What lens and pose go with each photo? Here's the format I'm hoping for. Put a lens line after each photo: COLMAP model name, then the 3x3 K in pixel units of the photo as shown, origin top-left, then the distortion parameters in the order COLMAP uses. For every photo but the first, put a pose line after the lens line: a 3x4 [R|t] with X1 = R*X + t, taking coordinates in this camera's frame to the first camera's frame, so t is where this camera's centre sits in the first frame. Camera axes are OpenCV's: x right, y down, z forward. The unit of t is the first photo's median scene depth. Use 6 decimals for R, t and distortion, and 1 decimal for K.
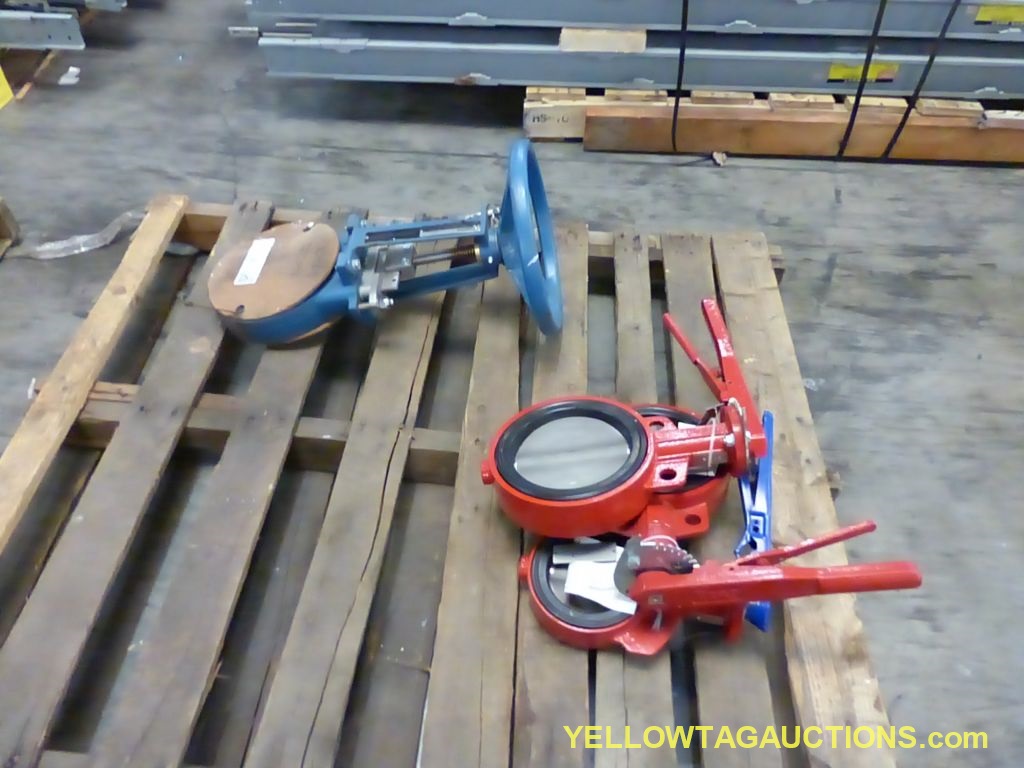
lens RADIAL K [[742.3, 0, 512.0], [0, 742.3, 384.0], [0, 0, 1]] dist [-0.006920, -0.001073]
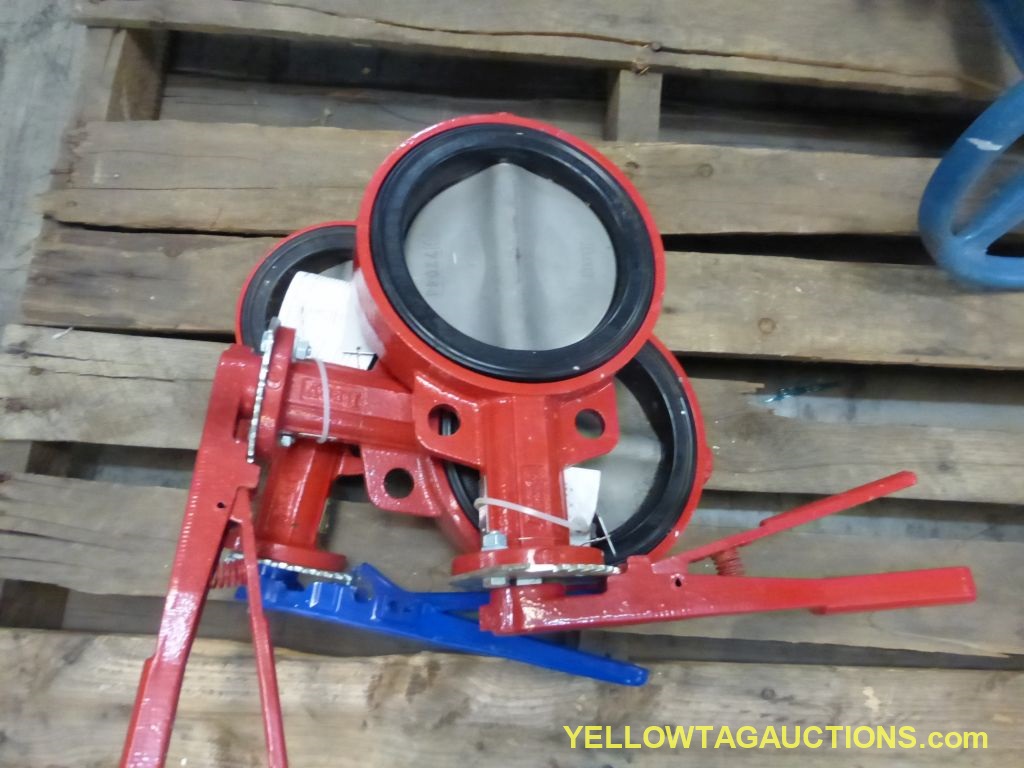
lens RADIAL K [[713.0, 0, 497.2], [0, 713.0, 383.0], [0, 0, 1]] dist [-0.034186, 0.024789]
pose [[0.015892, 0.980813, -0.194303, 0.154490], [-0.760929, 0.137928, 0.634005, -0.117643], [0.648640, 0.137775, 0.748521, 0.366303]]
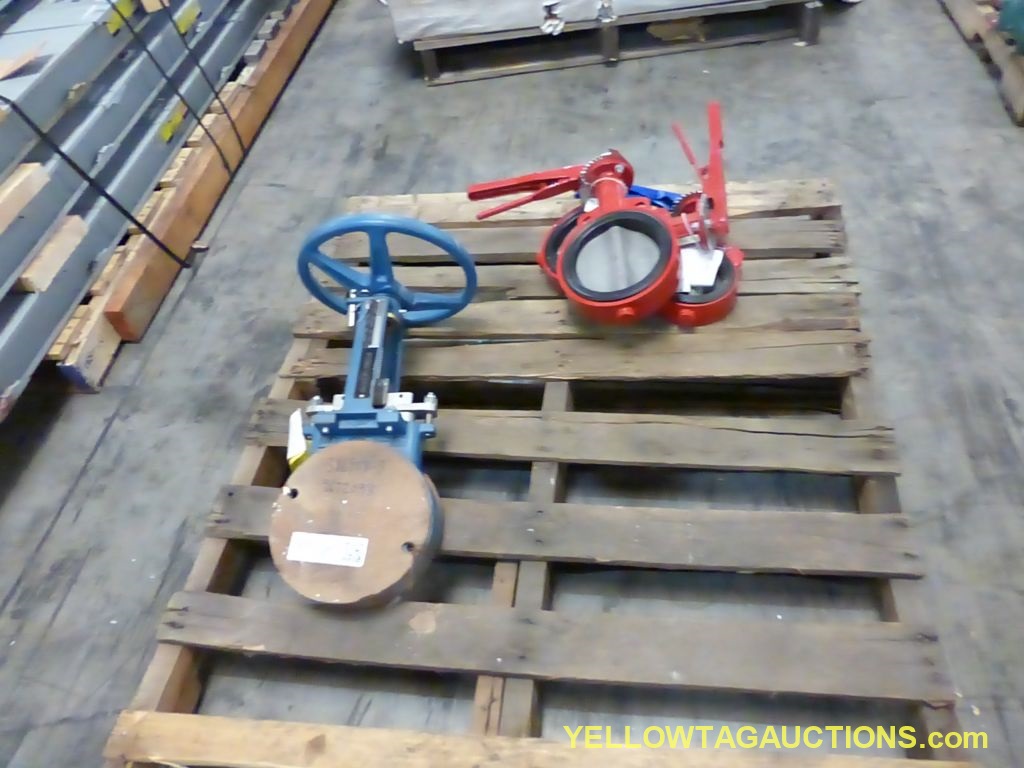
lens RADIAL K [[742.3, 0, 512.0], [0, 742.3, 384.0], [0, 0, 1]] dist [-0.006920, -0.001073]
pose [[0.044663, -0.768641, 0.638120, -0.554114], [0.840907, 0.373773, 0.391368, -0.294547], [-0.539333, 0.519120, 0.663050, 0.195288]]
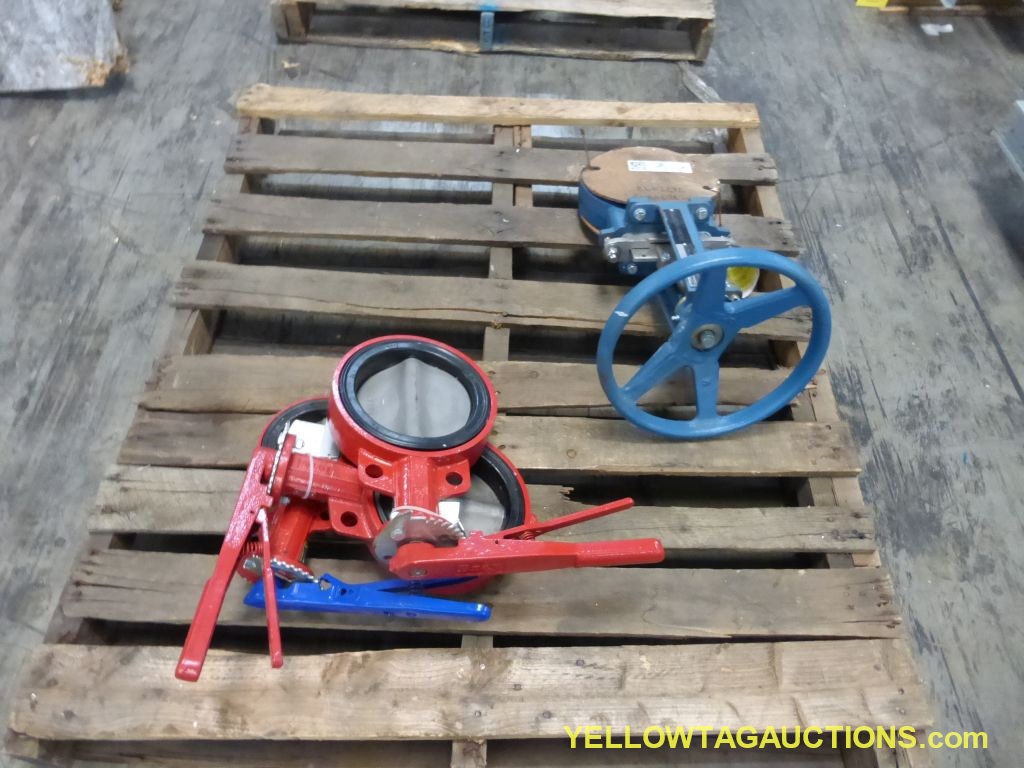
lens RADIAL K [[742.3, 0, 512.0], [0, 742.3, 384.0], [0, 0, 1]] dist [-0.006920, -0.001073]
pose [[0.073703, 0.809270, -0.582795, 0.379496], [-0.787828, 0.405555, 0.463522, -0.278428], [0.611469, 0.424979, 0.667456, 0.235933]]
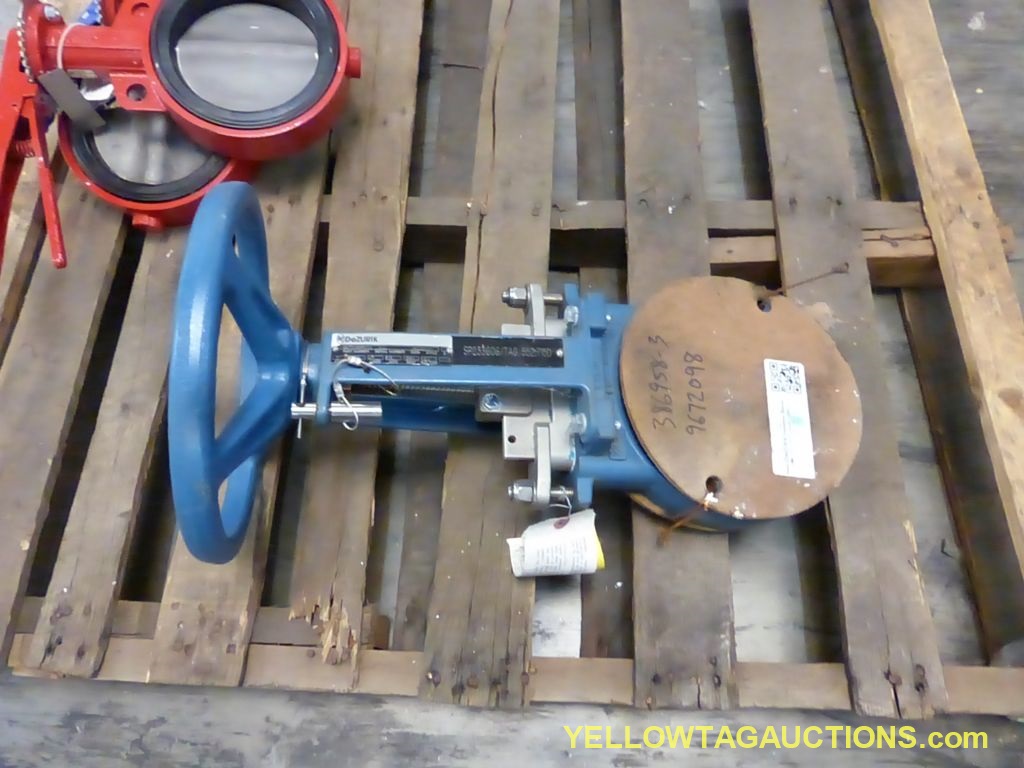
lens RADIAL K [[716.2, 0, 519.3], [0, 716.2, 385.0], [0, 0, 1]] dist [-0.002516, 0.000602]
pose [[-0.998781, 0.049294, -0.002485, -0.120112], [-0.025108, -0.464087, 0.885434, -0.462469], [0.042493, 0.884417, 0.464759, 0.566395]]
